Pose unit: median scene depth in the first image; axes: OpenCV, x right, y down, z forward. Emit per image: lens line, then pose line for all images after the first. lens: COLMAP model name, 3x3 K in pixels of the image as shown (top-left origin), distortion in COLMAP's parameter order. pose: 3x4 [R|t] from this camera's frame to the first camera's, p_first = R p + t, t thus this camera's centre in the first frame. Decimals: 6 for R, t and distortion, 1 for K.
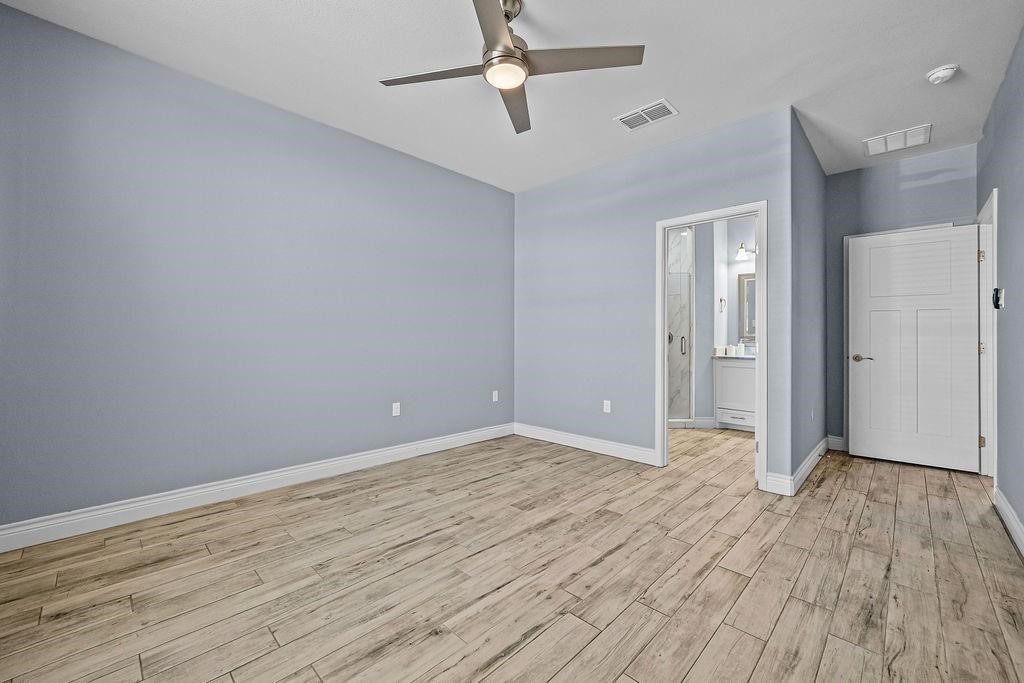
lens RADIAL K [[395.1, 0, 512.0], [0, 395.1, 341.5], [0, 0, 1]] dist [-0.000654, 0.000136]
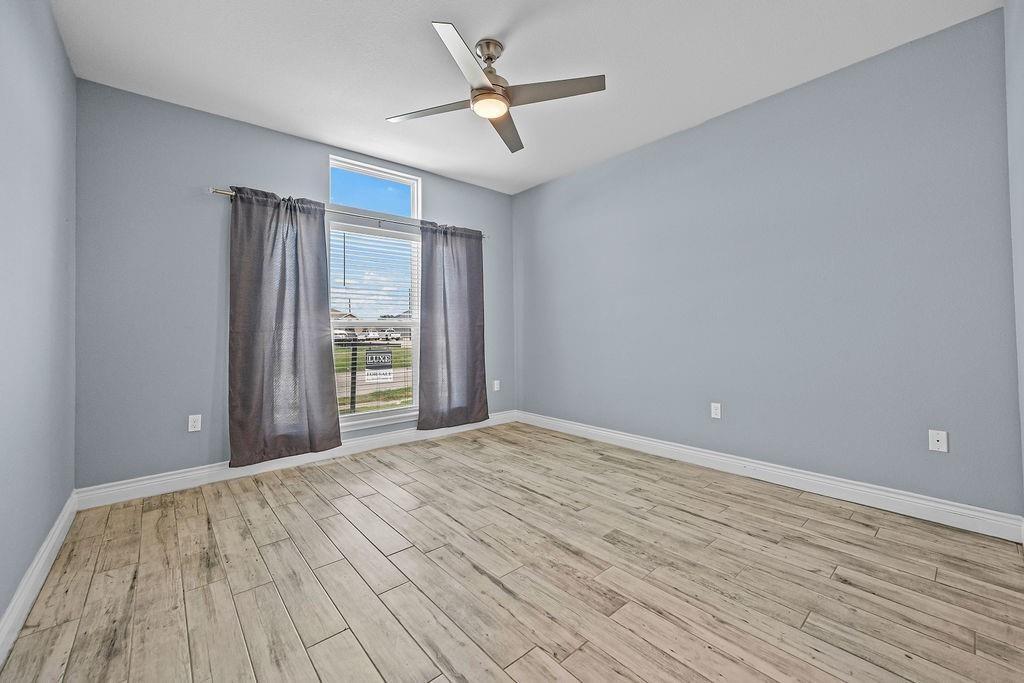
lens RADIAL K [[409.5, 0, 512.2], [0, 409.5, 352.4], [0, 0, 1]] dist [-0.000982, 0.000309]
pose [[-0.065709, 0.045447, -0.996803, 0.809395], [0.005243, 0.998964, 0.045200, 0.007293], [0.997825, -0.002256, -0.065880, 0.811291]]
